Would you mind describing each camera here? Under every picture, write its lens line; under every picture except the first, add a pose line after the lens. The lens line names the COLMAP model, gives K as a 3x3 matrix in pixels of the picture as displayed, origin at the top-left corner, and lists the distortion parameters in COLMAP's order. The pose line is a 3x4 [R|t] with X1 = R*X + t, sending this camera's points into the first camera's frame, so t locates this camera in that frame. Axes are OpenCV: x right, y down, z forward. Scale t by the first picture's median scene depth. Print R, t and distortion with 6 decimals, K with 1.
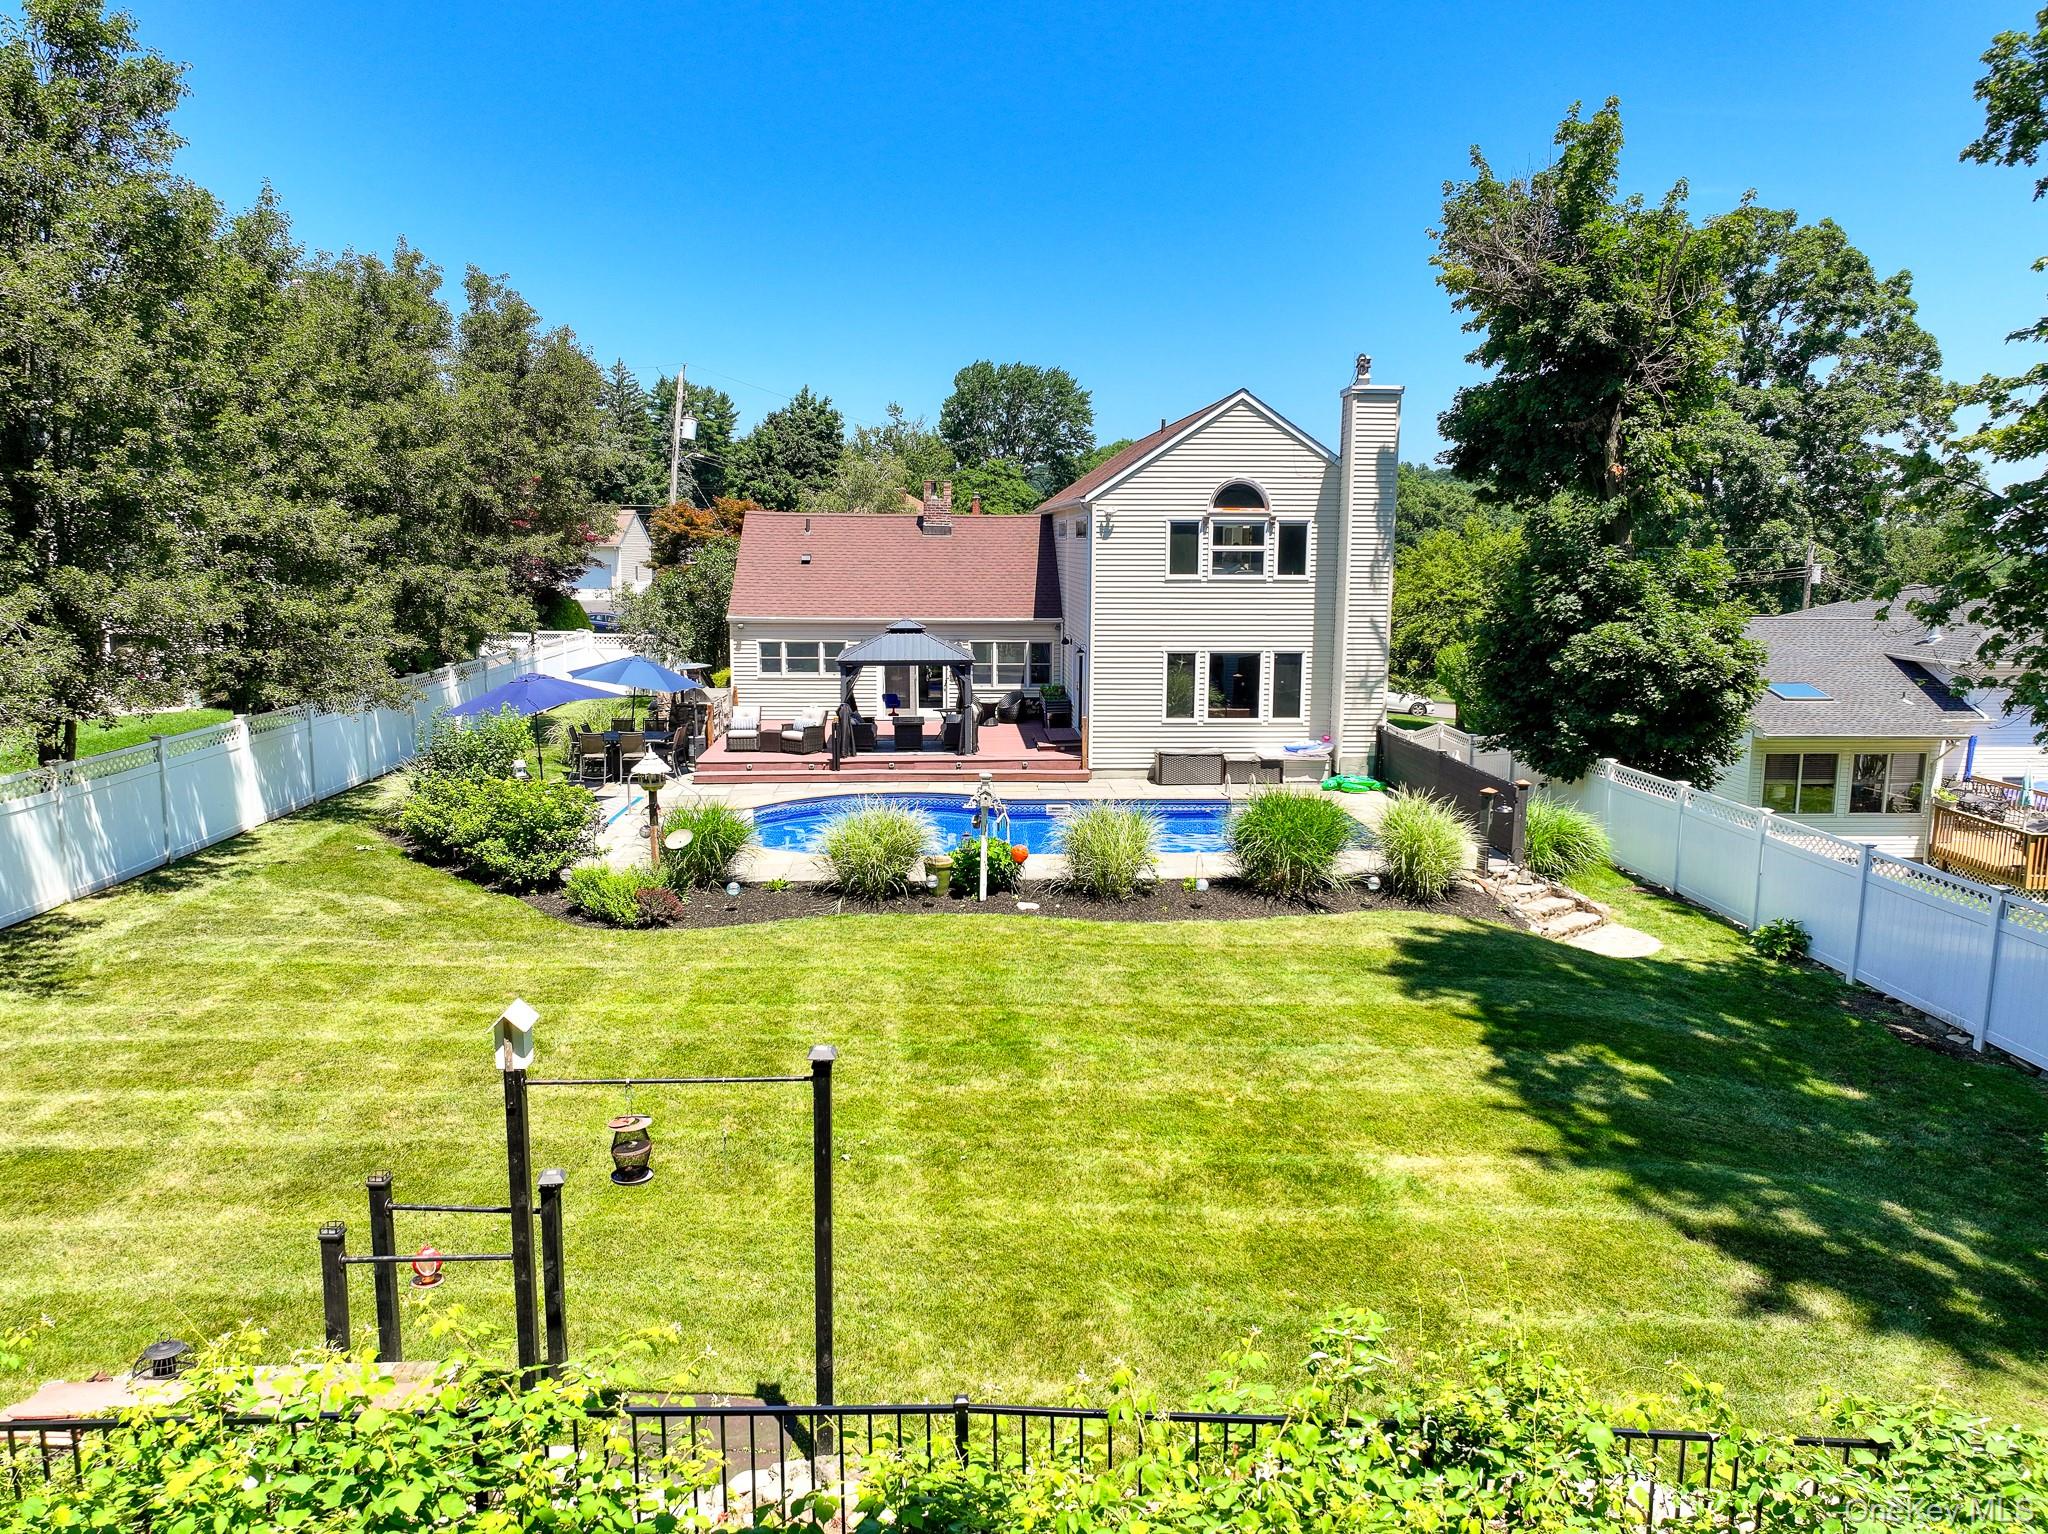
lens RADIAL K [[1434.4, 0, 1024.0], [0, 1434.4, 767.0], [0, 0, 1]] dist [0.024507, -0.037846]
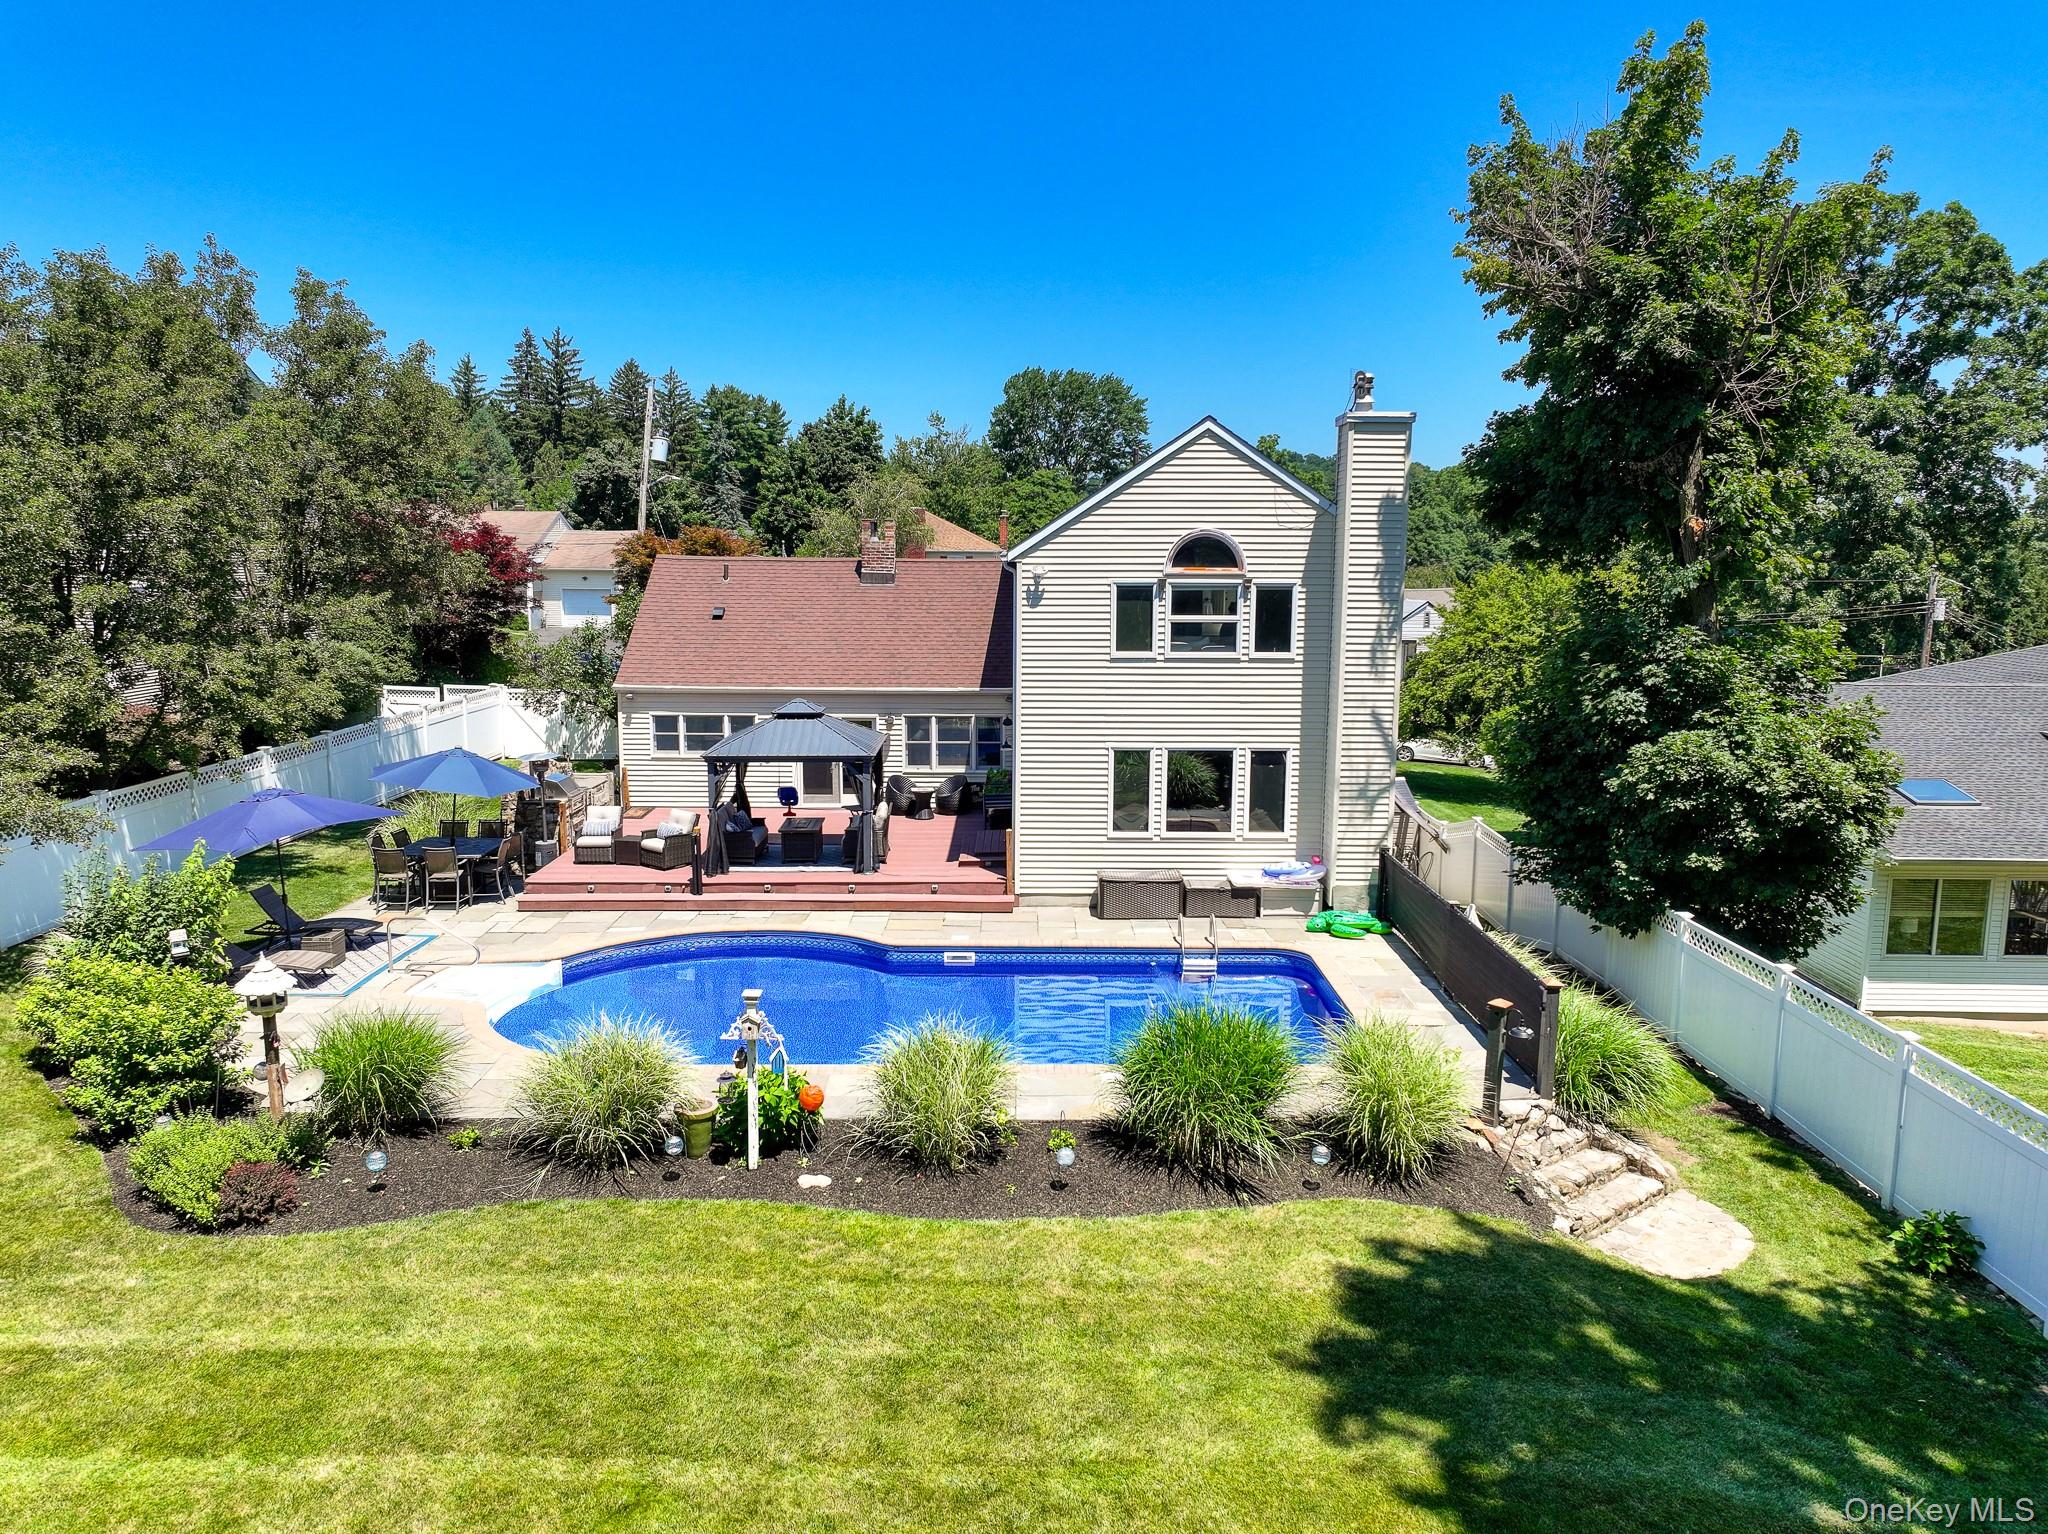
lens RADIAL K [[1431.5, 0, 1024.0], [0, 1431.5, 767.0], [0, 0, 1]] dist [0.005044, 0.008882]
pose [[0.998475, 0.008268, -0.054579, 0.094978], [-0.008352, 0.999964, -0.001309, -0.069741], [0.054567, 0.001762, 0.998509, 0.214354]]
